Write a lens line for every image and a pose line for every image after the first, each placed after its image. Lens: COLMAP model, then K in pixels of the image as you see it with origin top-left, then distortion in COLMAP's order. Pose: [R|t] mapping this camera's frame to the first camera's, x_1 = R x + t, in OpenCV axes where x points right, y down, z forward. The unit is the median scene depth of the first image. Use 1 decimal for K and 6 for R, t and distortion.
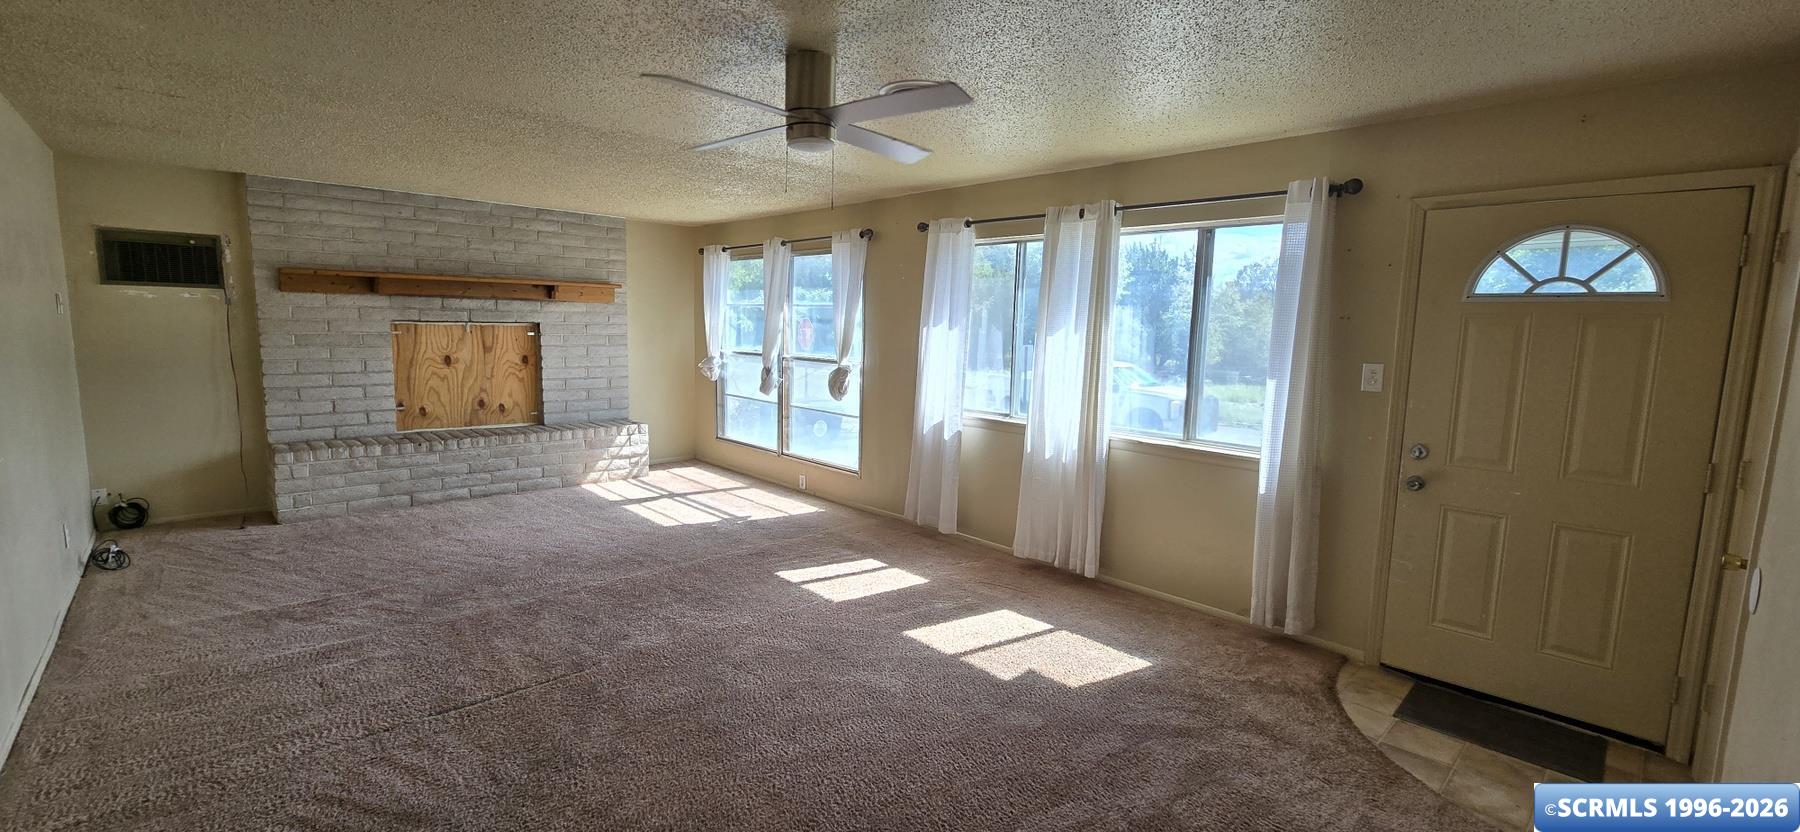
lens RADIAL K [[753.9, 0, 891.7], [0, 753.9, 411.0], [0, 0, 1]] dist [-0.003935, -0.000095]
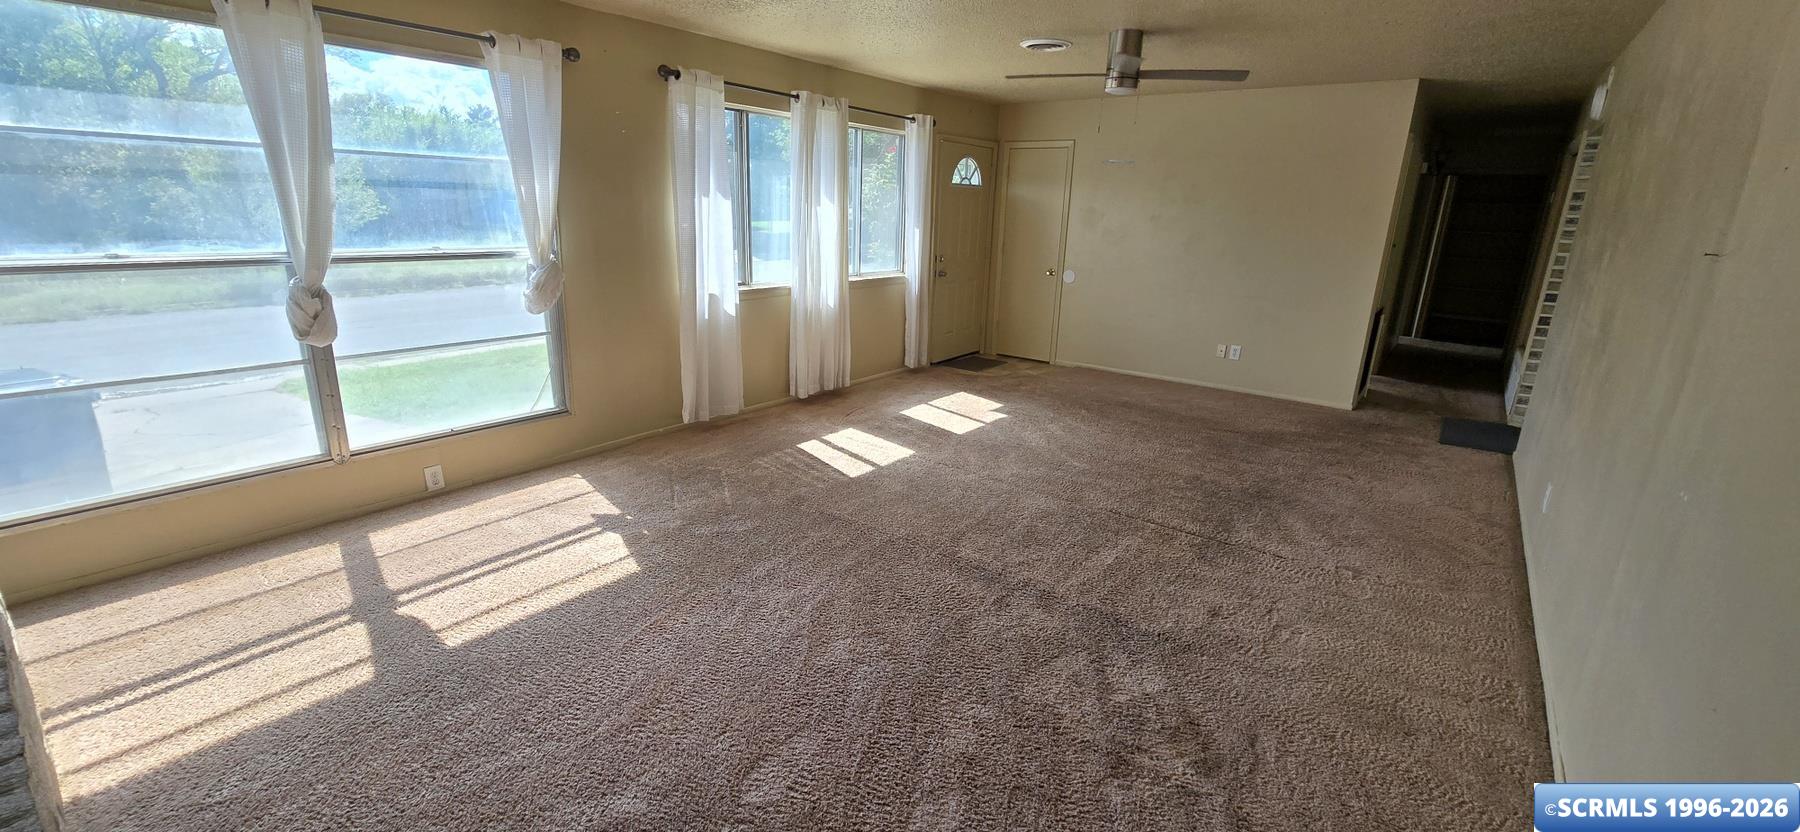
lens RADIAL K [[744.5, 0, 895.9], [0, 744.5, 415.4], [0, 0, 1]] dist [-0.001588, 0.000503]
pose [[-0.172687, -0.298681, 0.938599, -0.933796], [0.080398, 0.945461, 0.315657, -0.134800], [-0.981690, 0.129972, -0.139255, 0.982914]]
